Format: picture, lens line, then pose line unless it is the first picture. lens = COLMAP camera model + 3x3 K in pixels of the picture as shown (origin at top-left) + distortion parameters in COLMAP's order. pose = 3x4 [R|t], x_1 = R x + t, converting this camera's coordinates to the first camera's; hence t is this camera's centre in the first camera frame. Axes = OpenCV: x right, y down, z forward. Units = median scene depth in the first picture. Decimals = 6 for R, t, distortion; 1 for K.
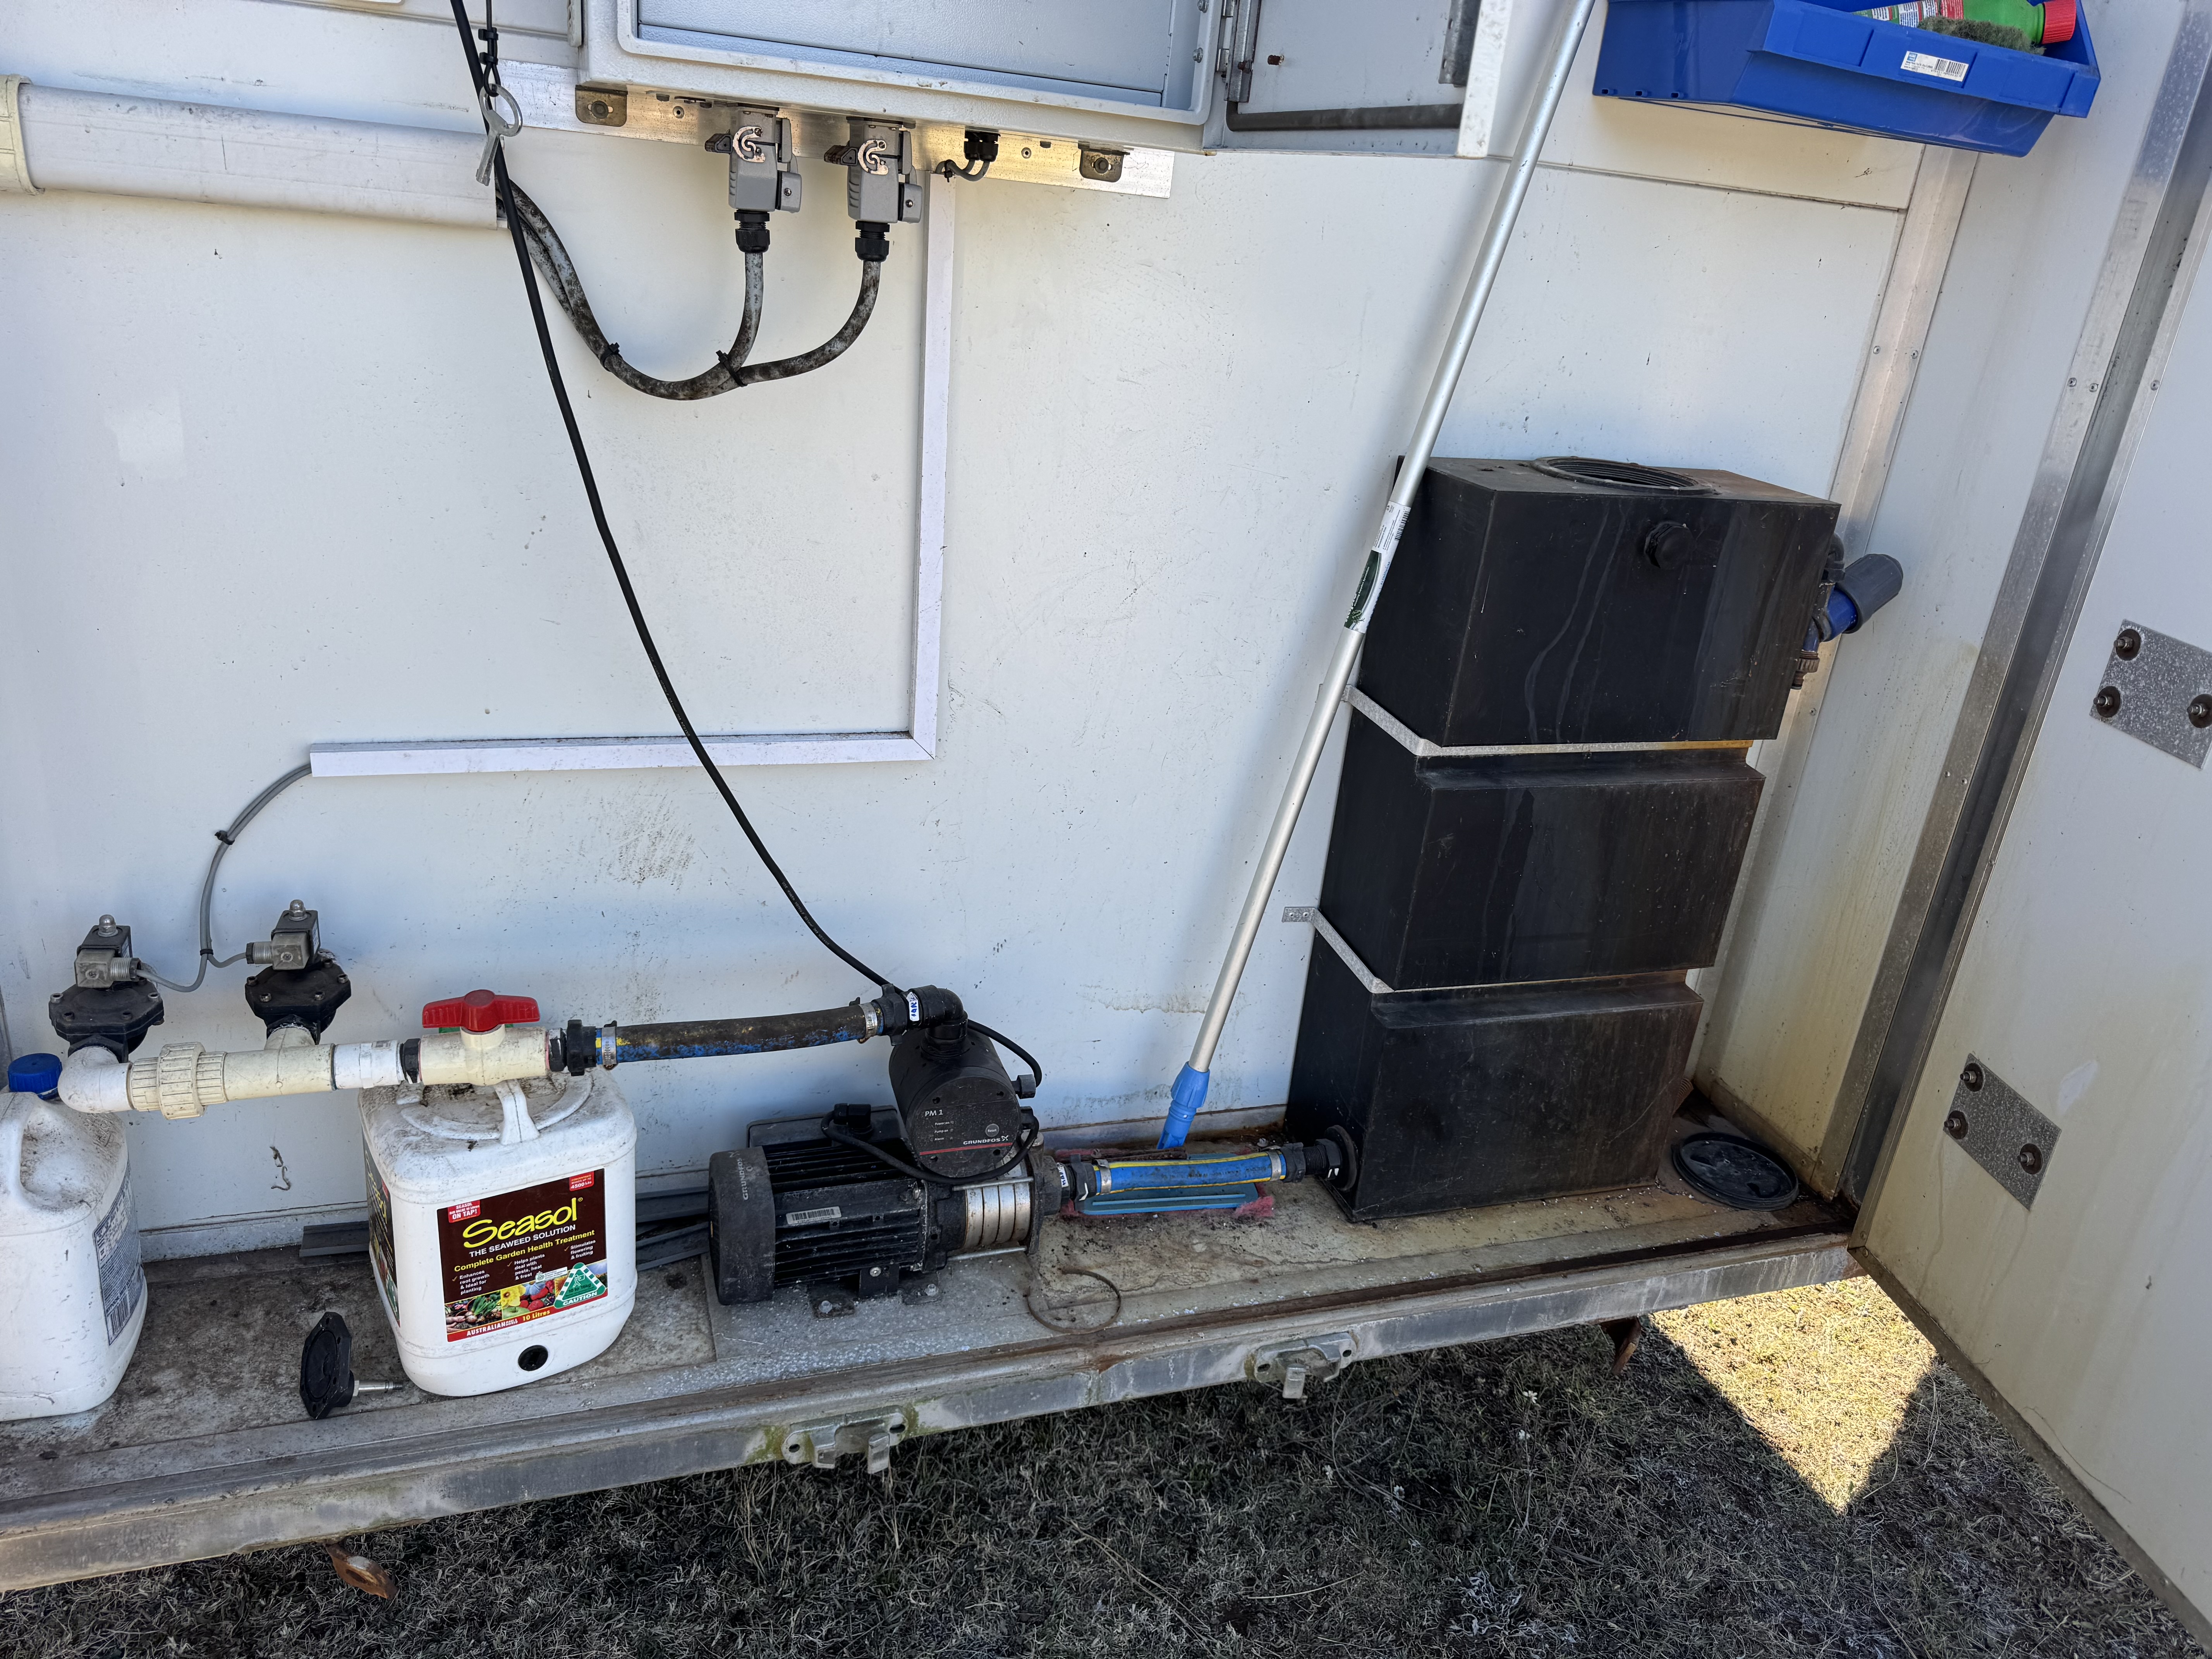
lens RADIAL K [[1551.2, 0, 1106.0], [0, 1551.2, 829.5], [0, 0, 1]] dist [-0.001521, -0.003505]
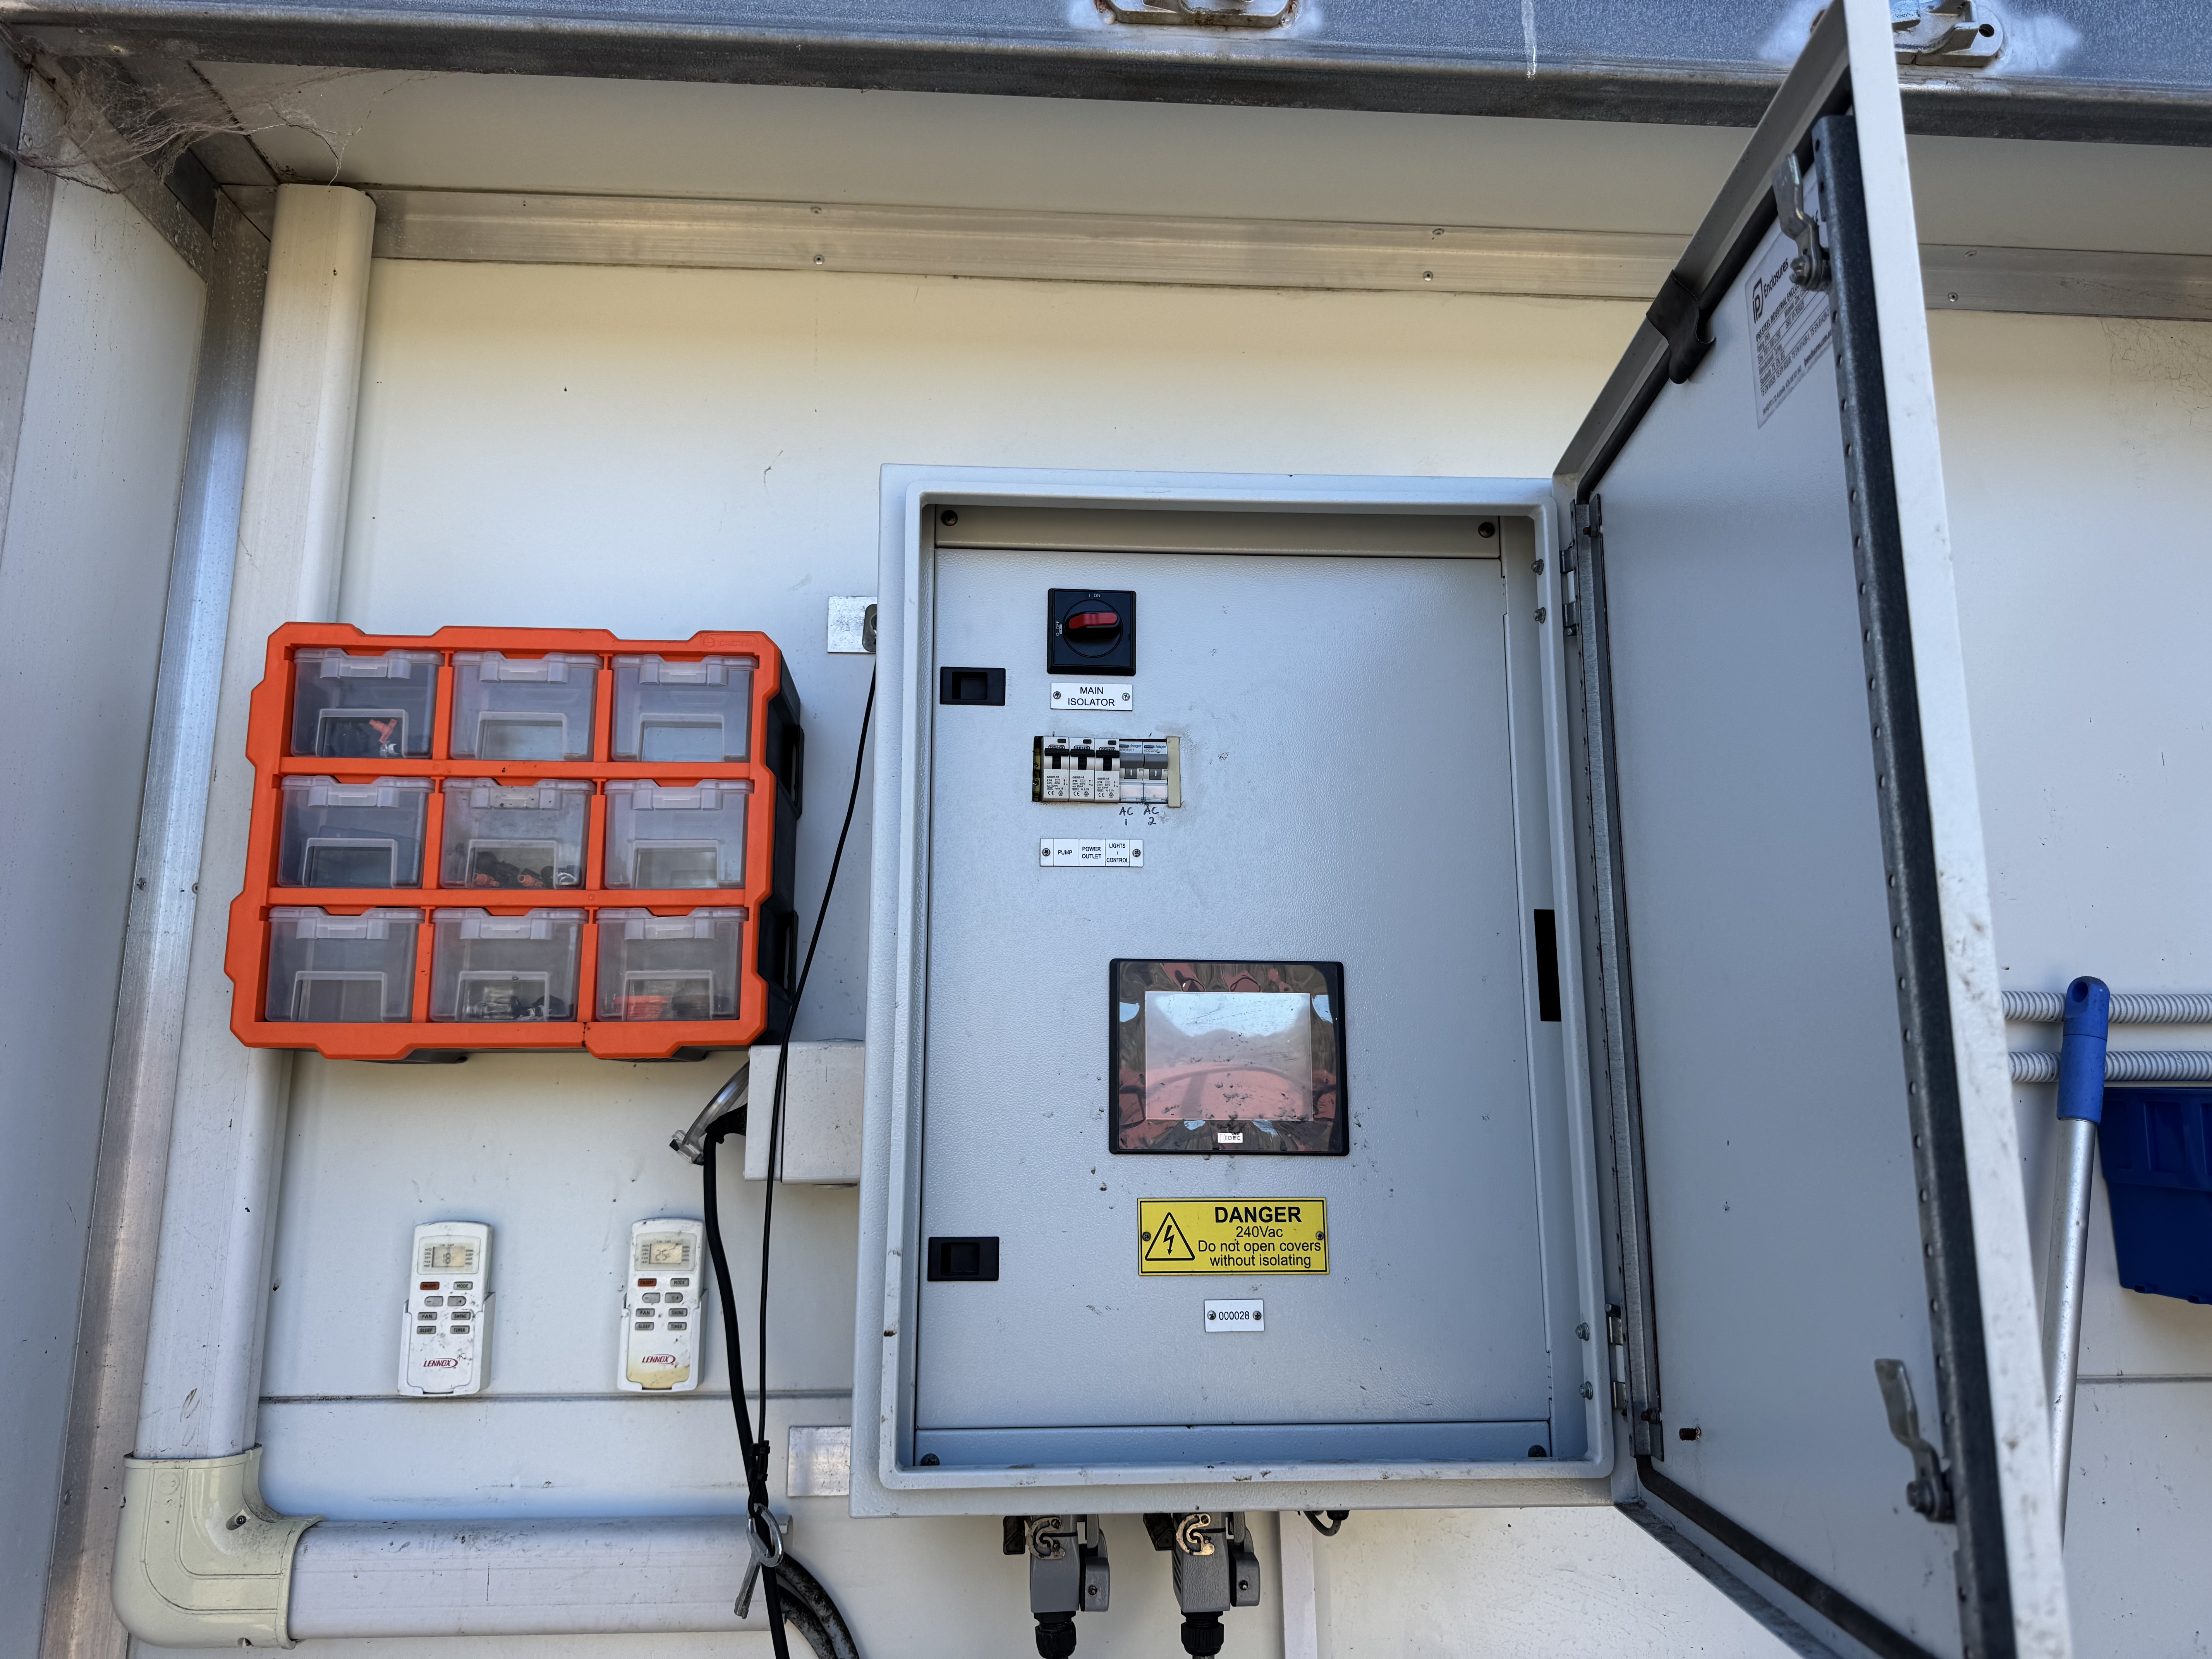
lens RADIAL K [[1551.2, 0, 1106.0], [0, 1551.2, 829.5], [0, 0, 1]] dist [-0.001521, -0.003505]
pose [[0.959777, -0.149284, -0.237785, 0.054953], [-0.008861, 0.830398, -0.557100, -0.293165], [0.280623, 0.536799, 0.795675, 0.142480]]
